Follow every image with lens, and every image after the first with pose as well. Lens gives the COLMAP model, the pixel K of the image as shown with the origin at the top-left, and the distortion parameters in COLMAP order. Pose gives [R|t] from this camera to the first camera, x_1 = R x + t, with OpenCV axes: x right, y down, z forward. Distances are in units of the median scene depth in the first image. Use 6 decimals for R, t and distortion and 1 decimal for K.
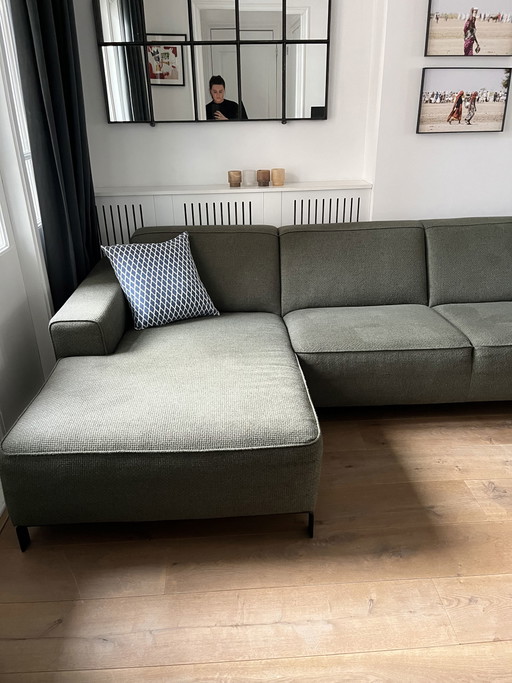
lens RADIAL K [[518.5, 0, 255.5], [0, 518.5, 340.4], [0, 0, 1]] dist [-0.001369, -0.001946]
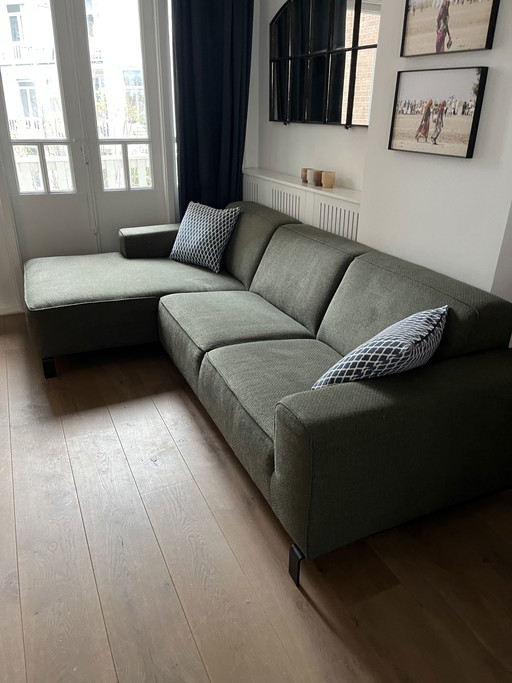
lens RADIAL K [[518.5, 0, 254.8], [0, 518.5, 341.6], [0, 0, 1]] dist [-0.001369, -0.001946]
pose [[0.353136, 0.404793, -0.843468, 1.091609], [-0.403002, 0.879439, 0.253331, -0.255603], [0.844325, 0.250459, 0.473694, 0.506314]]
